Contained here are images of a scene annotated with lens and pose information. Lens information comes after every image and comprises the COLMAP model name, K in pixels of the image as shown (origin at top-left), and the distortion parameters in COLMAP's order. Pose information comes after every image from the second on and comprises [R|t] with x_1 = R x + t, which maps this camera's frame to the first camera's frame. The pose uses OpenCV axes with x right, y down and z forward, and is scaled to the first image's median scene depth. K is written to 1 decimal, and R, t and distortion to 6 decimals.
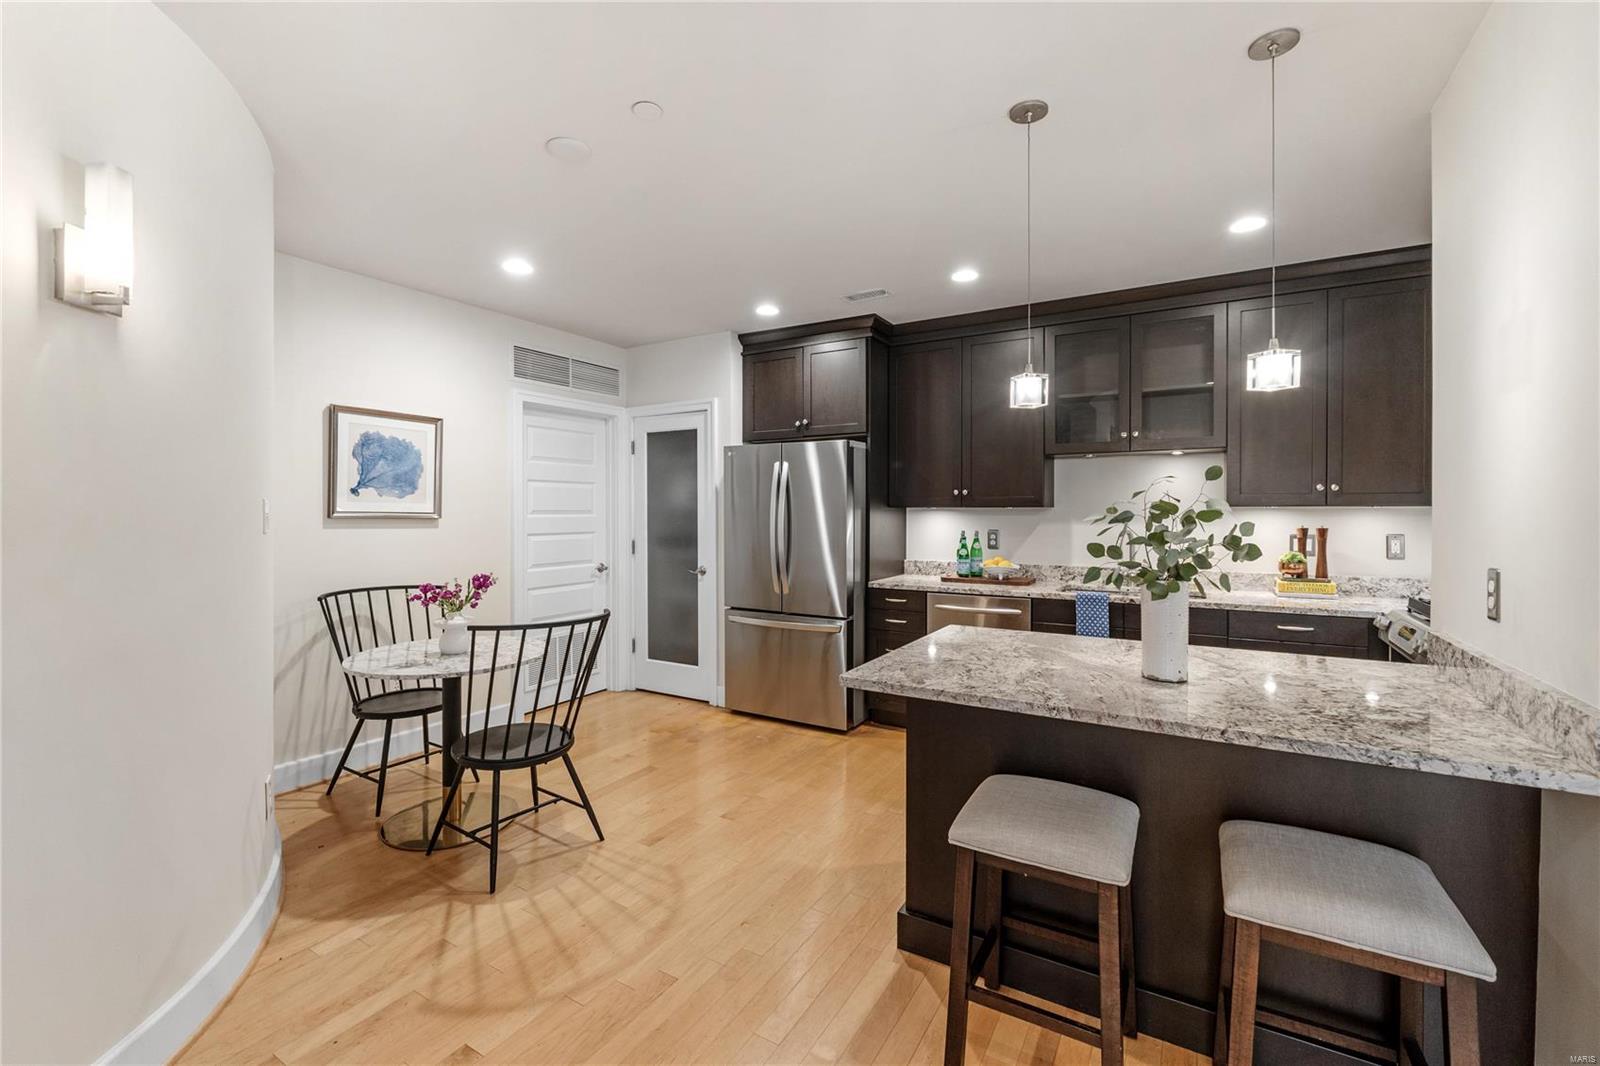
lens RADIAL K [[675.3, 0, 797.4], [0, 675.3, 519.7], [0, 0, 1]] dist [-0.007016, -0.000558]
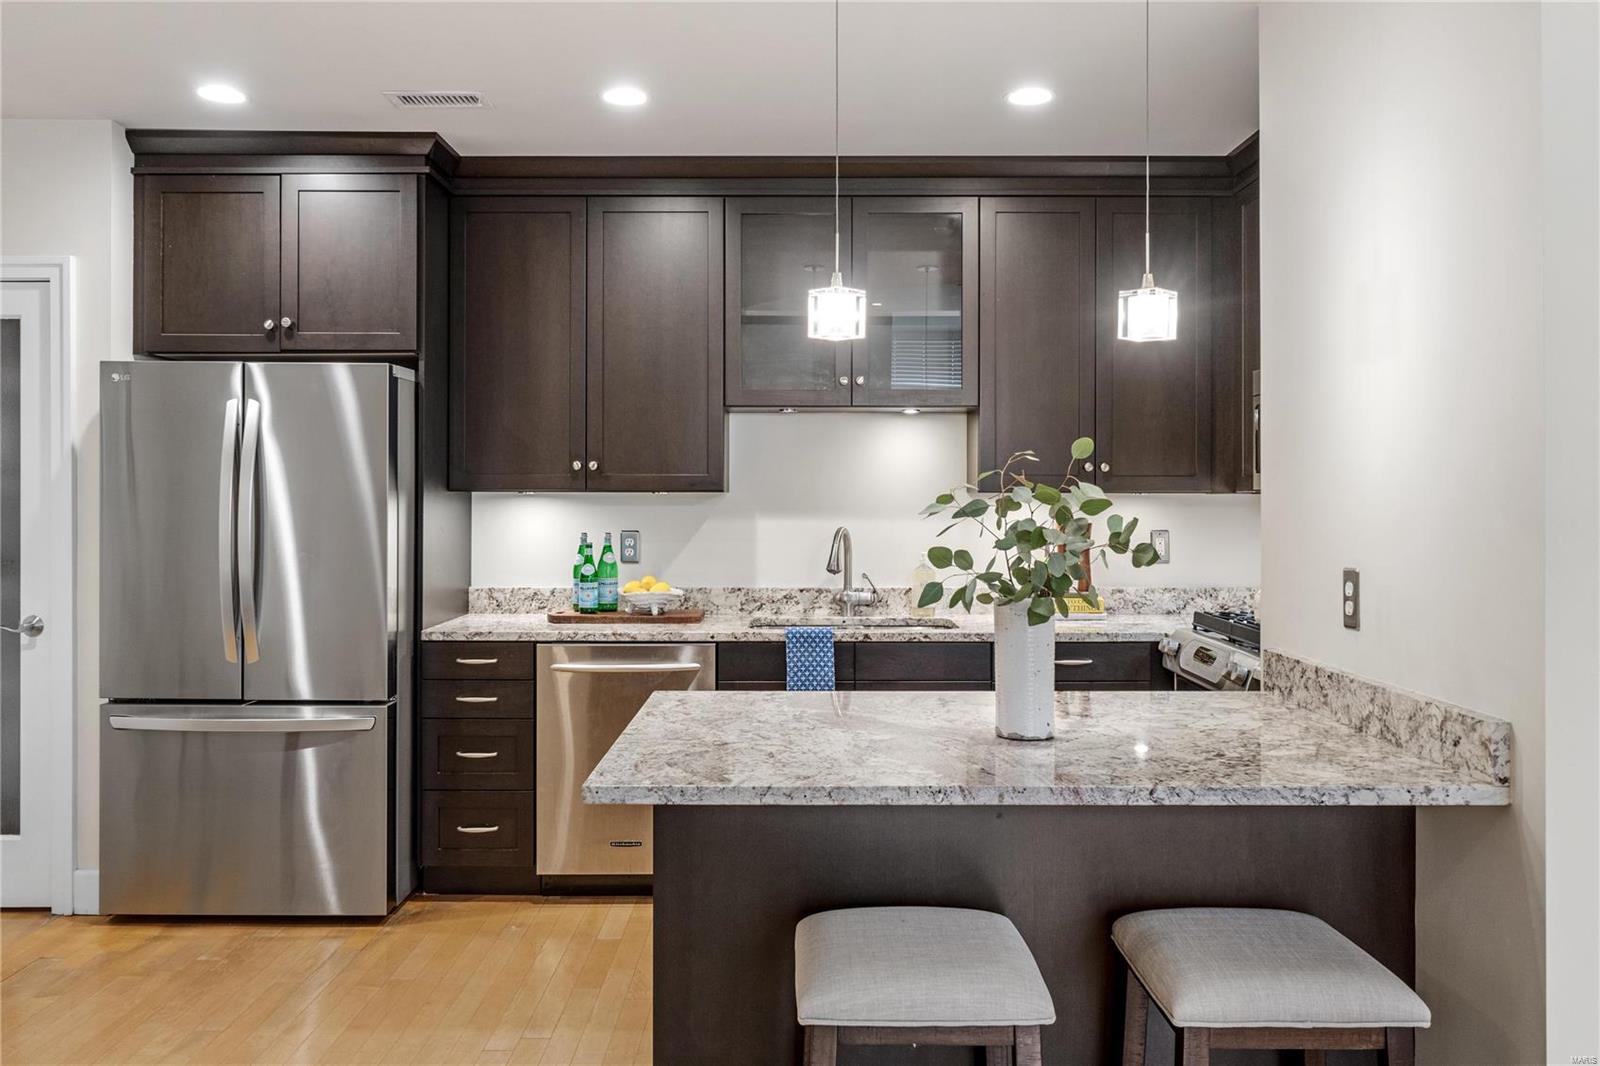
lens RADIAL K [[1251.5, 0, 797.9], [0, 1251.5, 497.8], [0, 0, 1]] dist [-0.001262, -0.002036]
pose [[0.860941, 0.001971, 0.508701, -0.144013], [0.004292, 0.999929, -0.011138, -0.000664], [-0.508687, 0.011773, 0.860871, -0.005707]]
